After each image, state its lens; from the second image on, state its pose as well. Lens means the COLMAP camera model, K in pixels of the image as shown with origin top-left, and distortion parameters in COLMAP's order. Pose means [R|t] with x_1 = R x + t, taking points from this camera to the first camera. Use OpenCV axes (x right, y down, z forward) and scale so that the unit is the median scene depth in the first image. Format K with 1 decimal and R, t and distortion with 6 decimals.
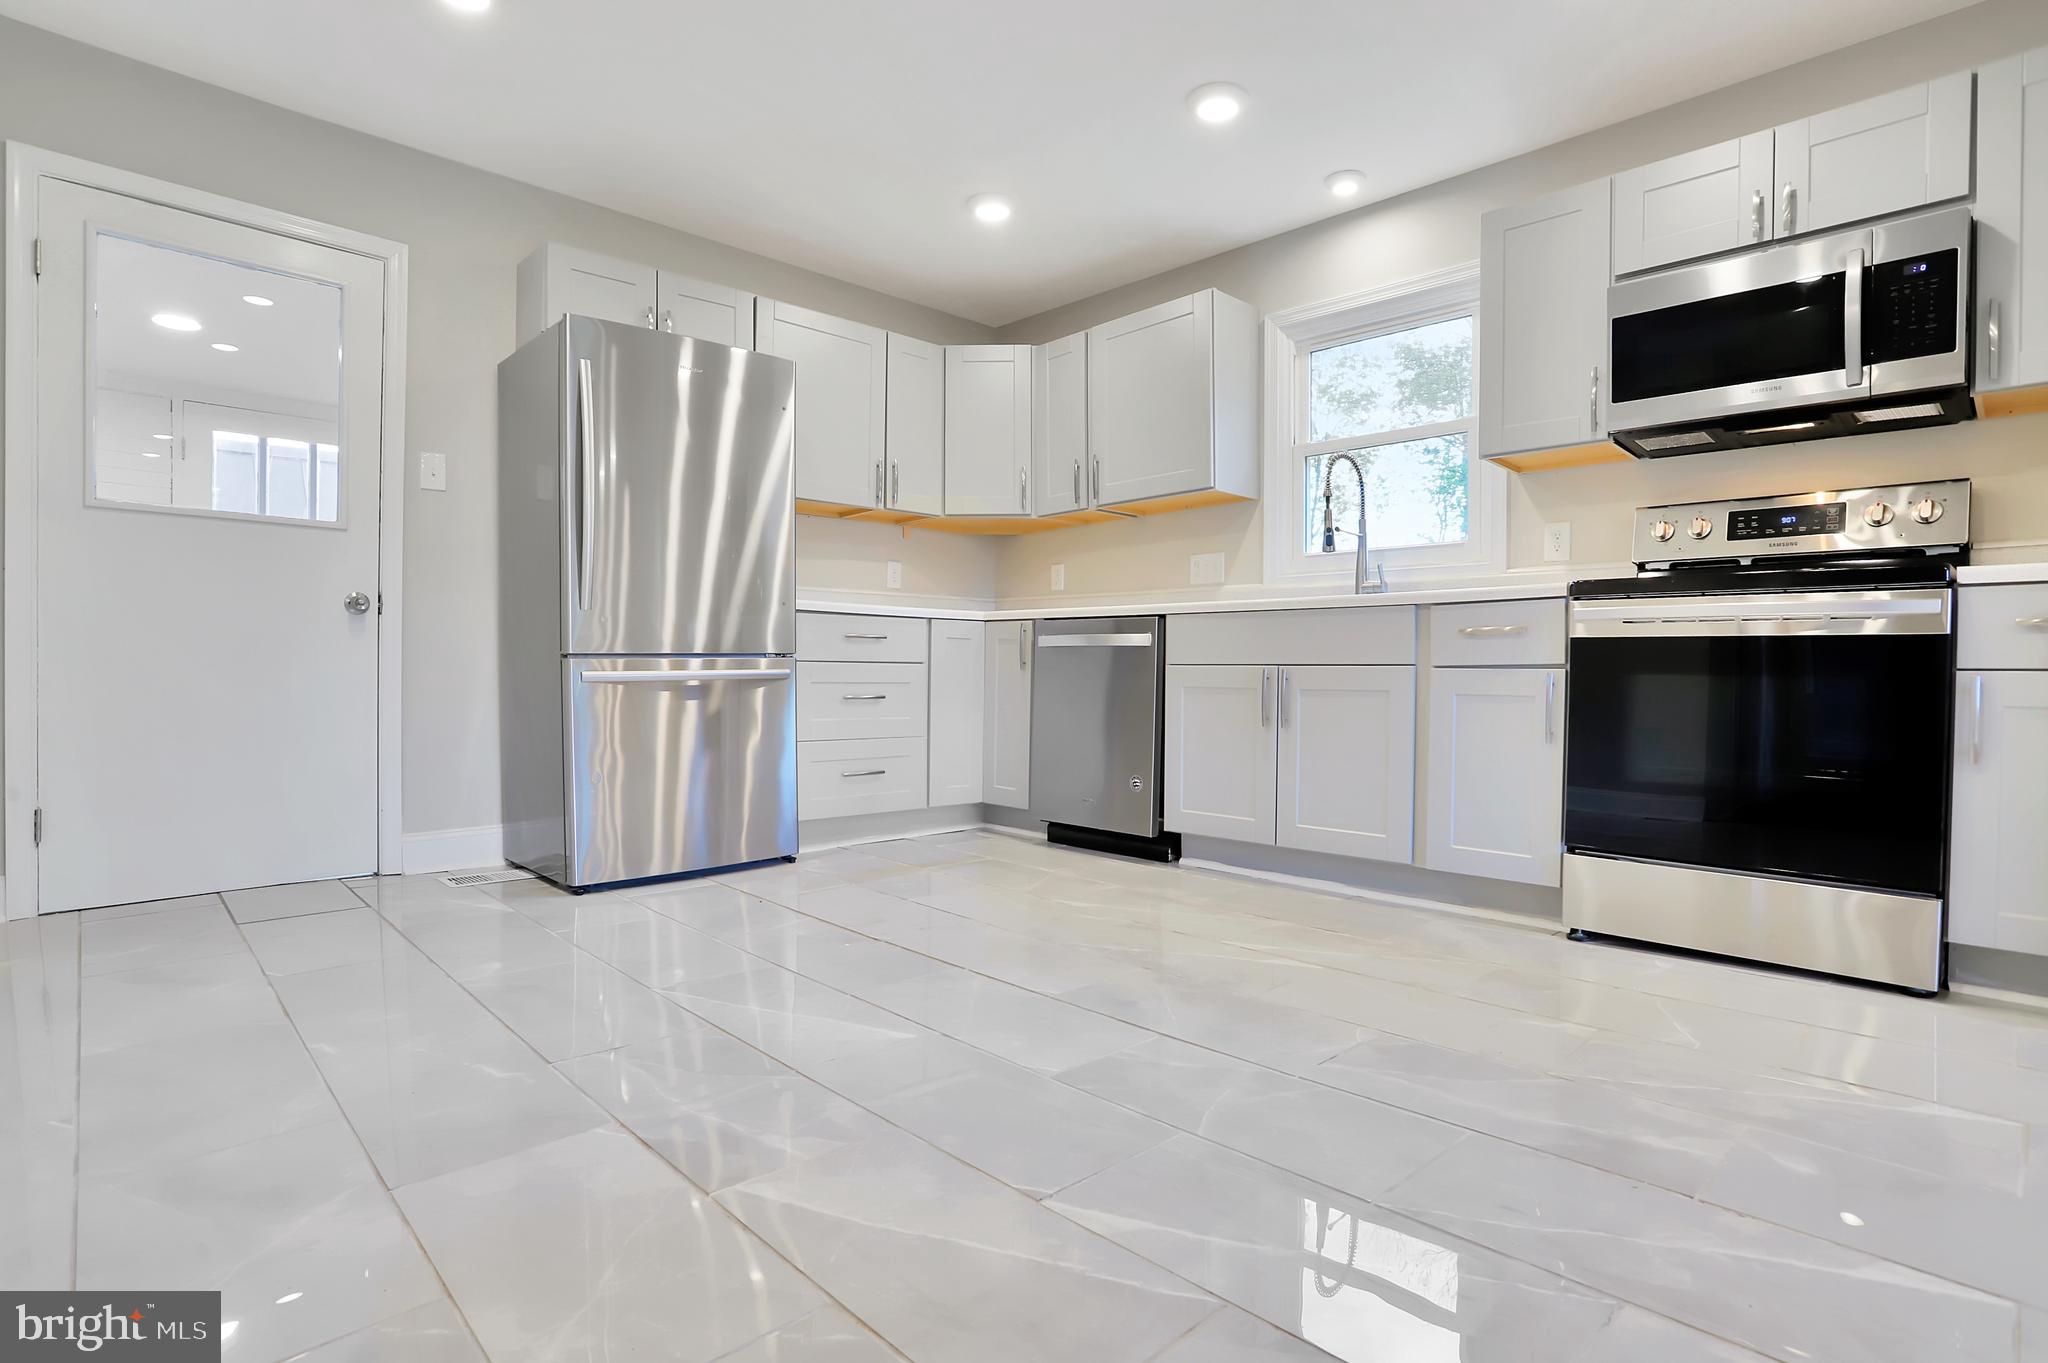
lens RADIAL K [[1017.5, 0, 1034.0], [0, 1017.5, 675.2], [0, 0, 1]] dist [-0.064460, 0.025604]
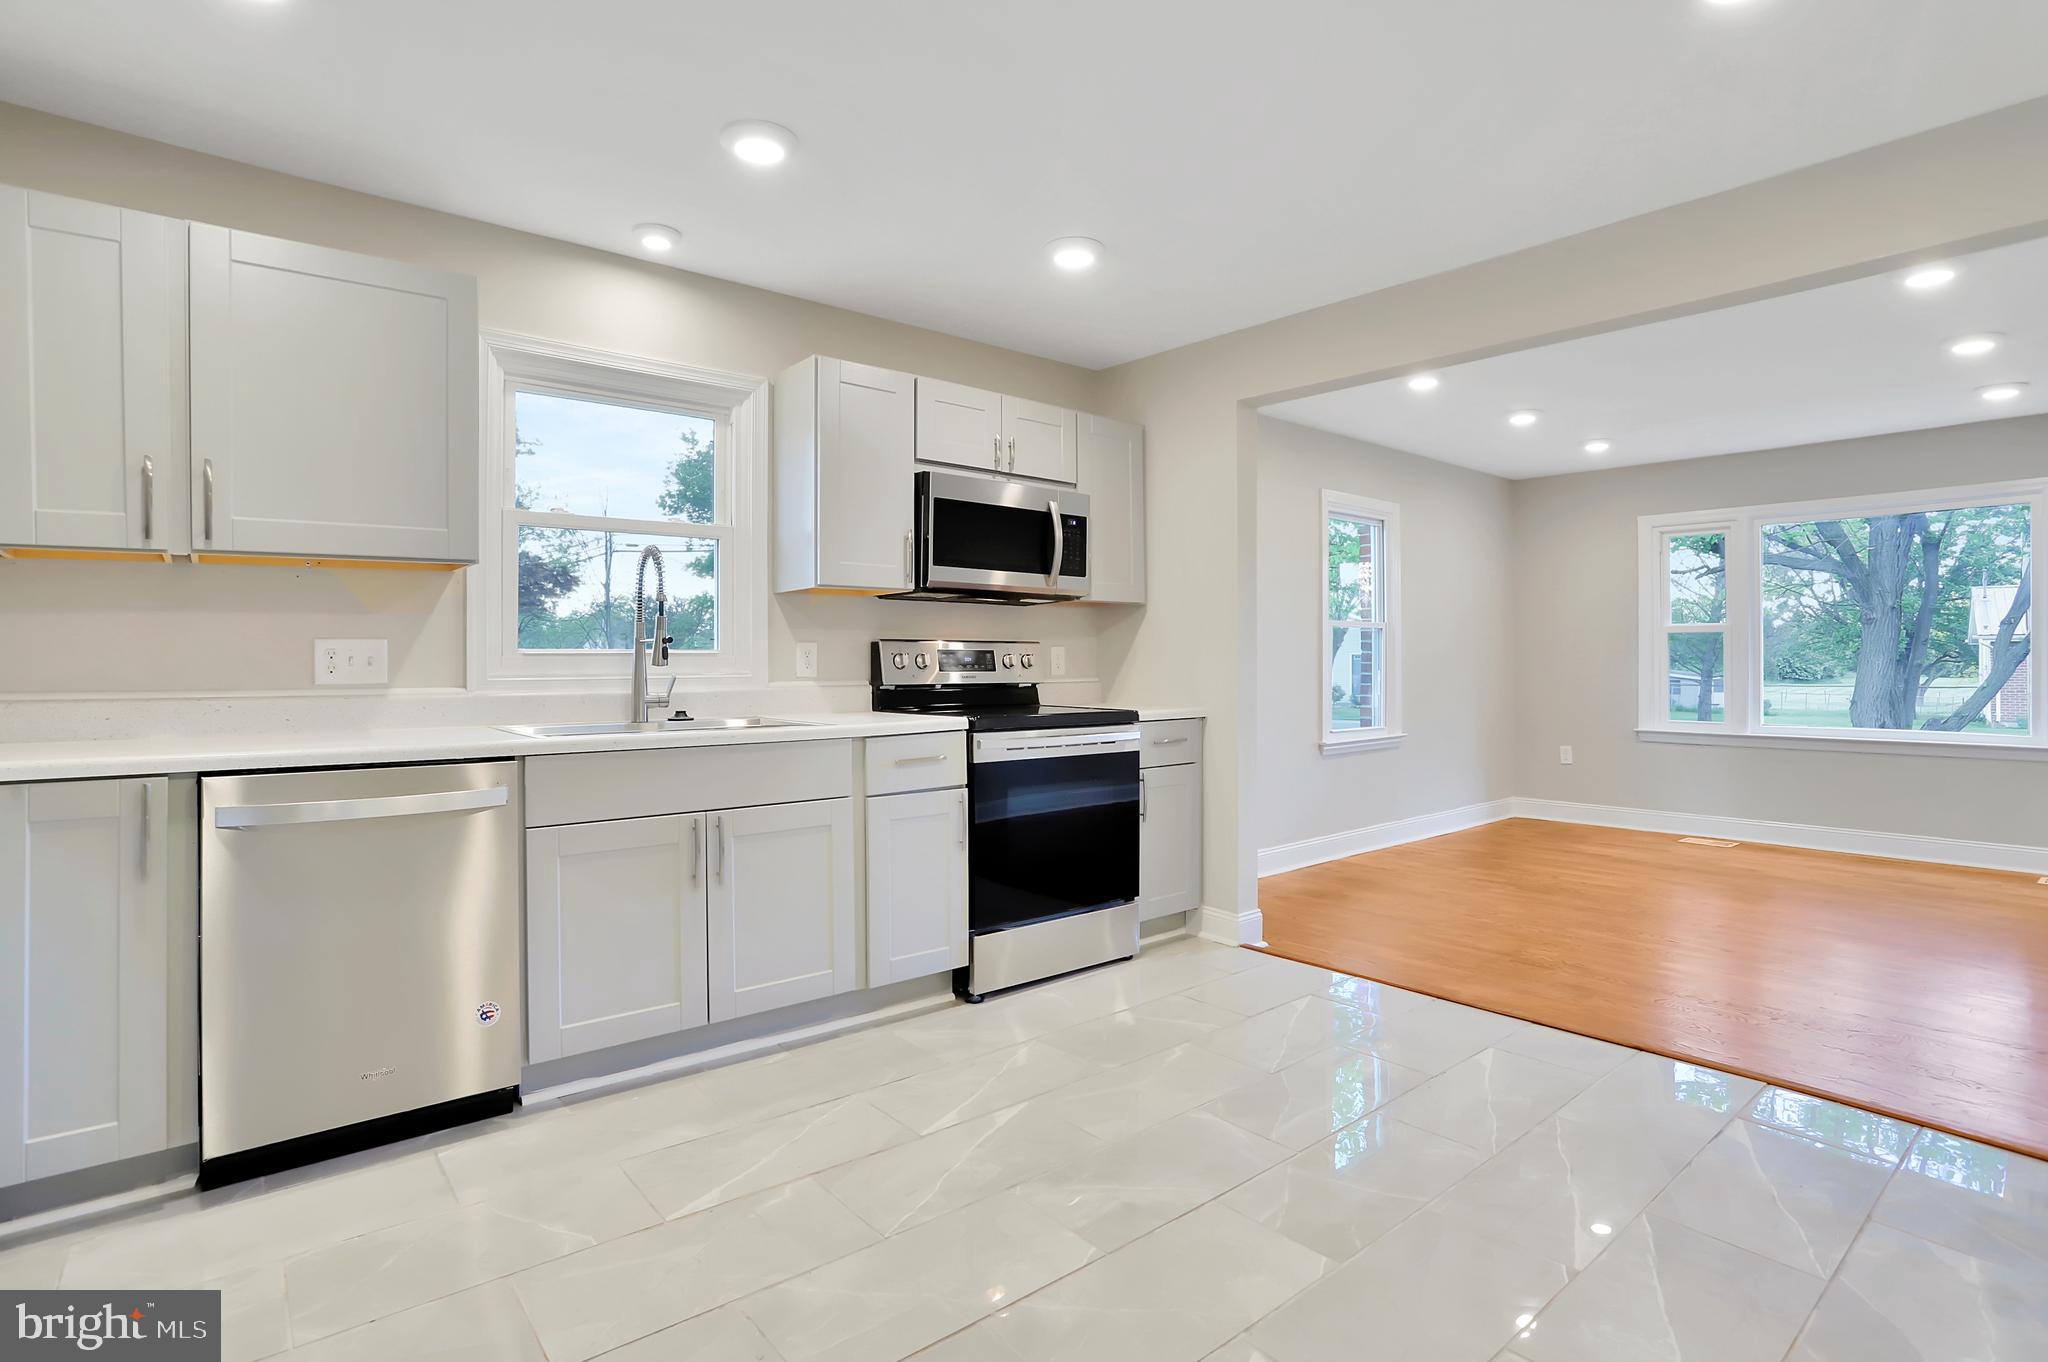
lens RADIAL K [[1017.5, 0, 1034.0], [0, 1017.5, 674.7], [0, 0, 1]] dist [-0.064460, 0.025604]
pose [[0.075261, -0.023427, 0.996889, -0.556814], [0.008149, 0.999705, 0.022878, -0.137072], [-0.997131, 0.006402, 0.075430, 0.652373]]
